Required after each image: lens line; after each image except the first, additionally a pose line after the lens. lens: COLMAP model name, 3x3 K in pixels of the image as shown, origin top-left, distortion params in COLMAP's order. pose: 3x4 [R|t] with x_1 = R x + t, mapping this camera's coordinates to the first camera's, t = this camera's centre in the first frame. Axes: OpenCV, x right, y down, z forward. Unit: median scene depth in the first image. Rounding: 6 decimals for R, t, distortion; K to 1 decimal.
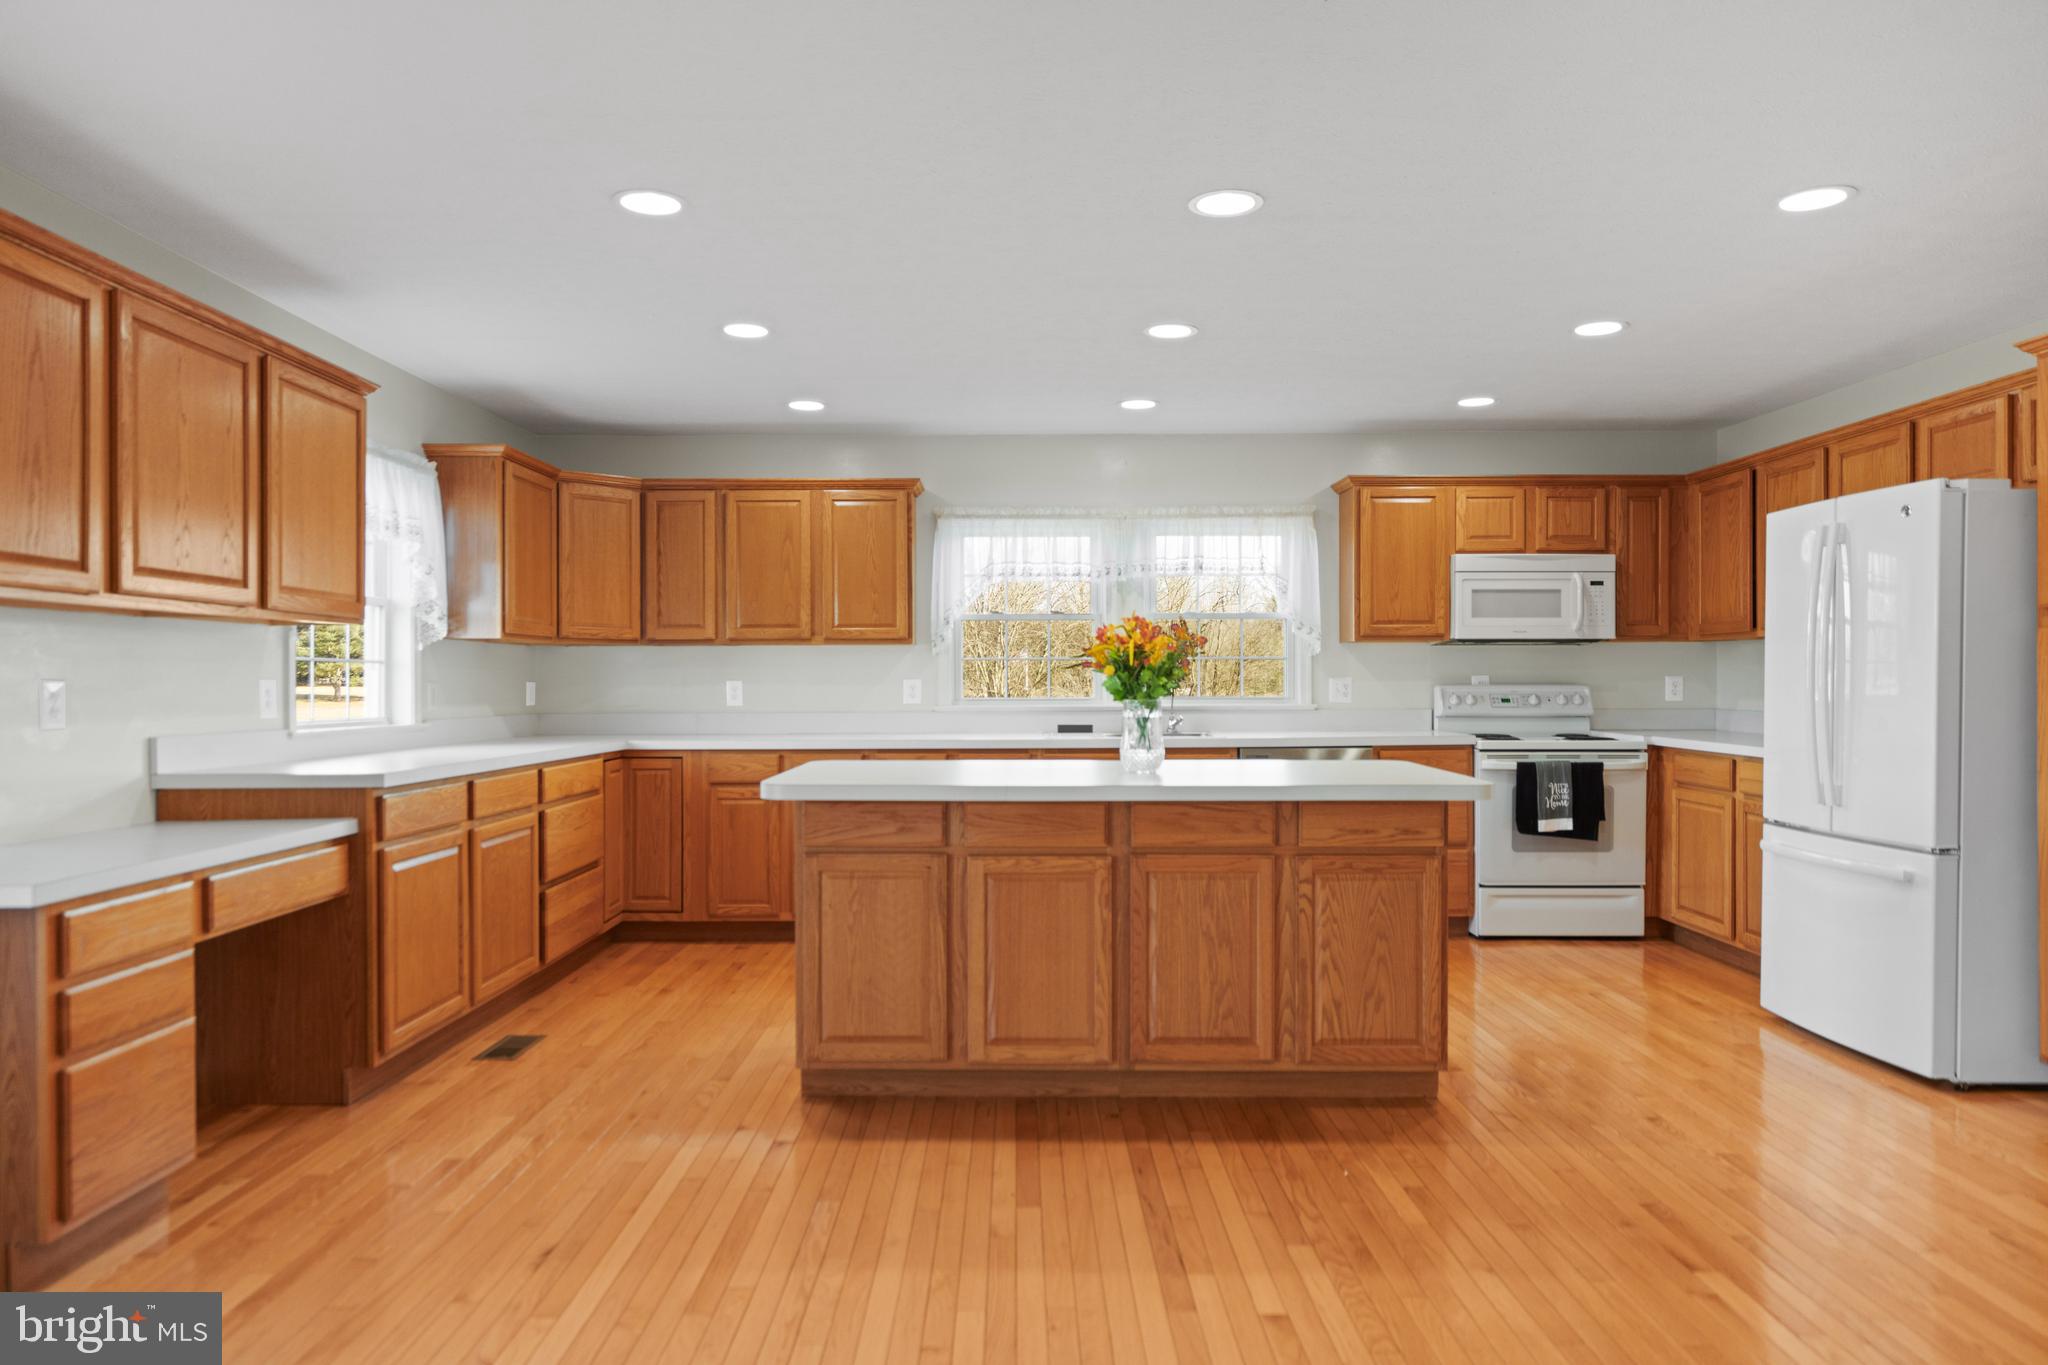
lens RADIAL K [[1311.9, 0, 1024.0], [0, 1311.9, 682.5], [0, 0, 1]] dist [0.007538, 0.002990]
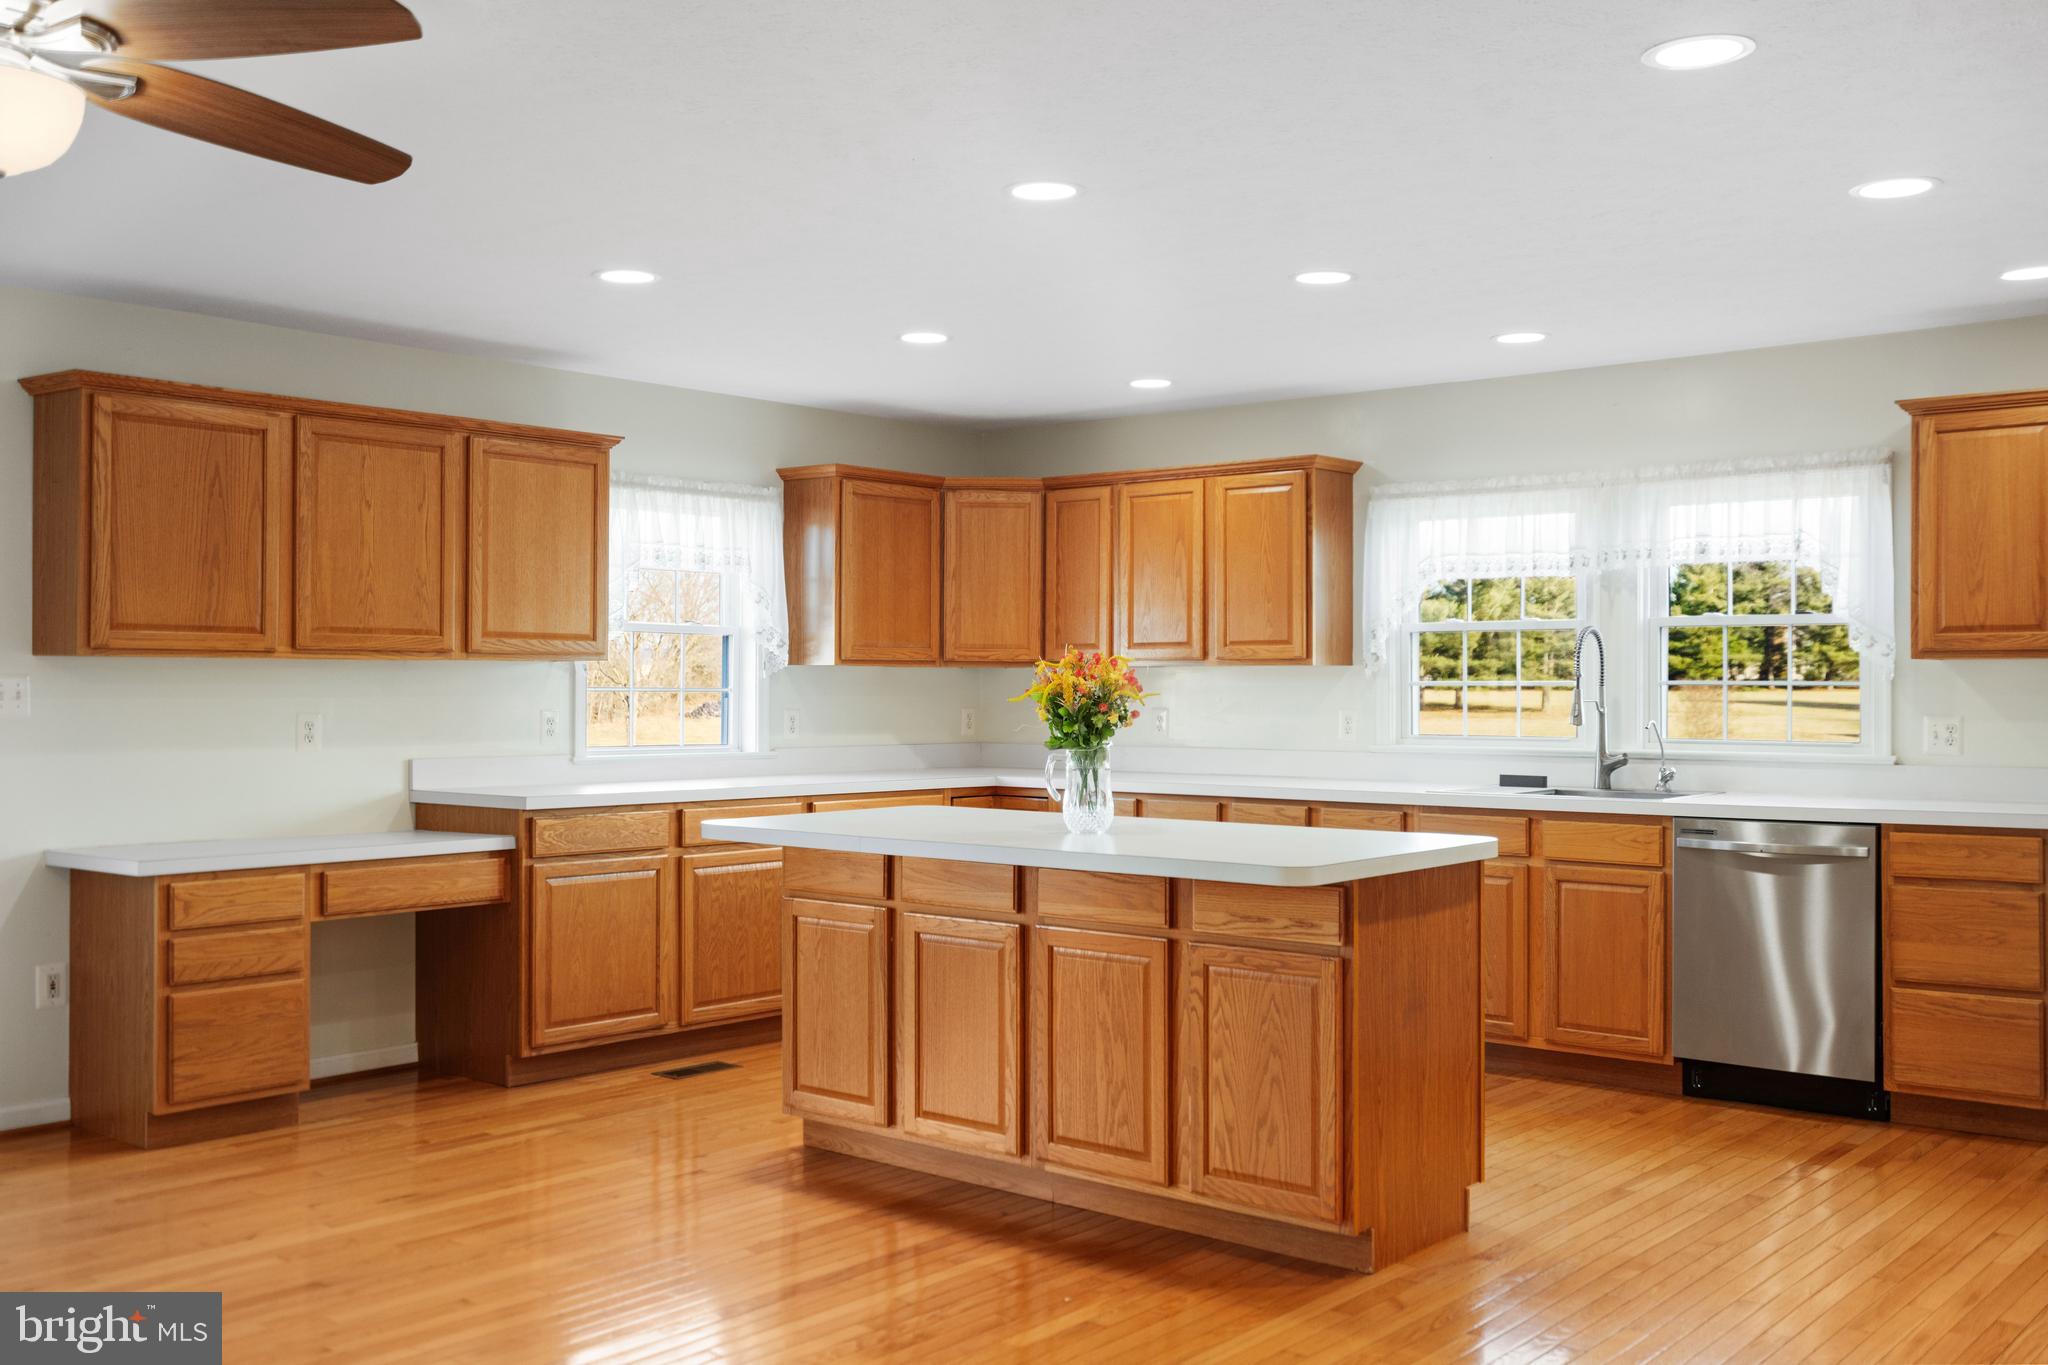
lens RADIAL K [[1961.7, 0, 1024.0], [0, 1961.7, 682.5], [0, 0, 1]] dist [0.002551, -0.012971]
pose [[0.764971, 0.003283, -0.644056, 0.640795], [-0.004300, 0.999991, -0.000010, -0.021801], [0.644050, 0.002777, 0.764978, -0.010891]]
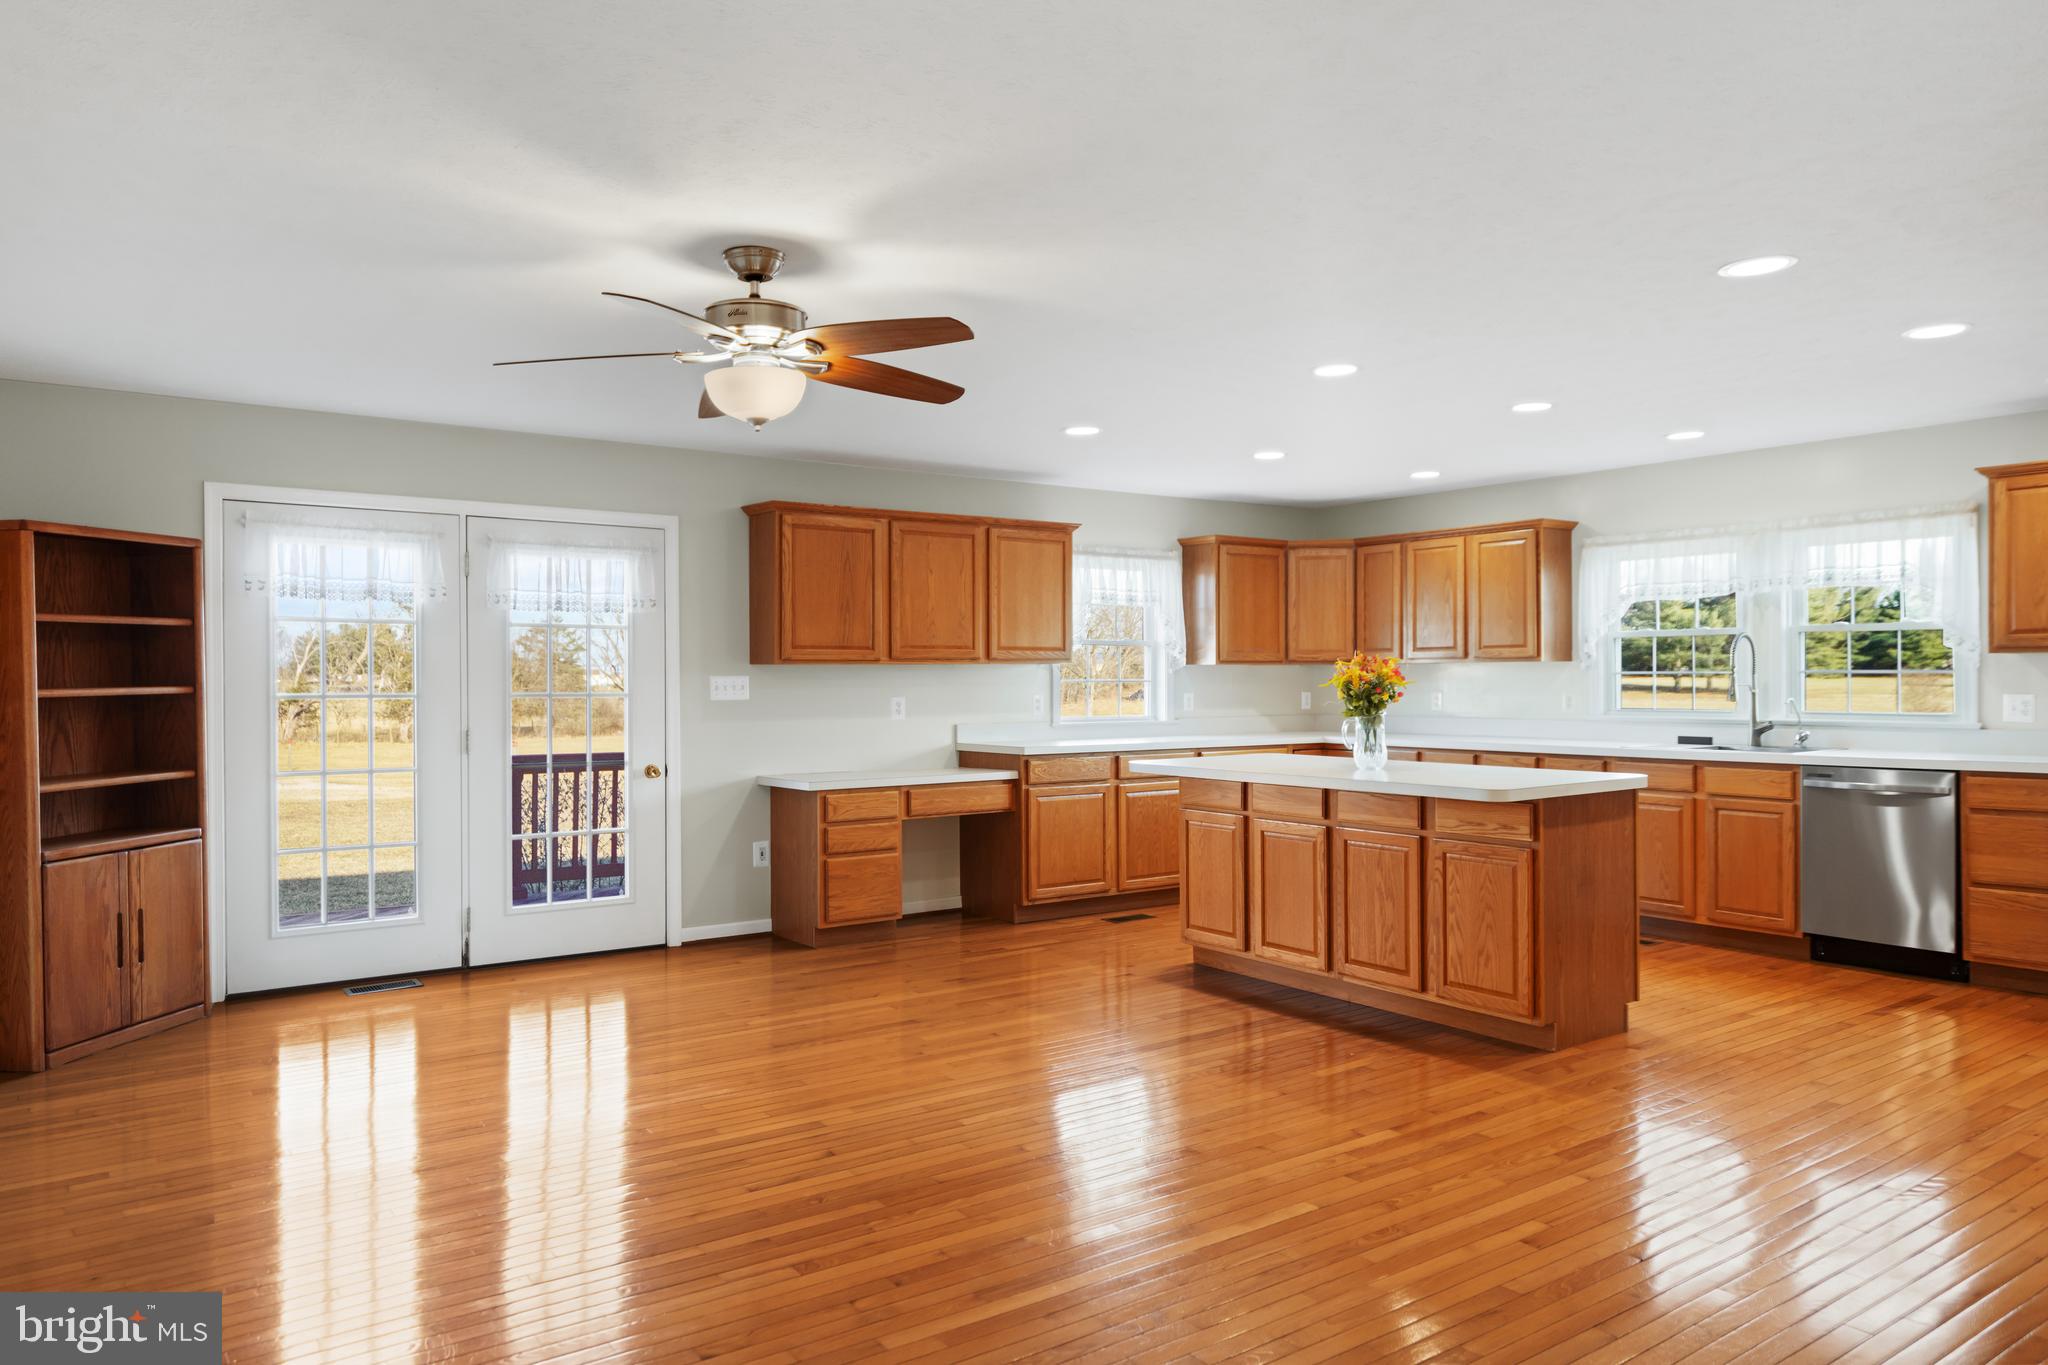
lens RADIAL K [[1376.0, 0, 1024.0], [0, 1376.0, 682.5], [0, 0, 1]] dist [0.014888, -0.004927]
pose [[0.586399, 0.001953, -0.810020, 0.750528], [0.003850, 0.999979, 0.005199, -0.022529], [0.810013, -0.006167, 0.586379, -0.096338]]
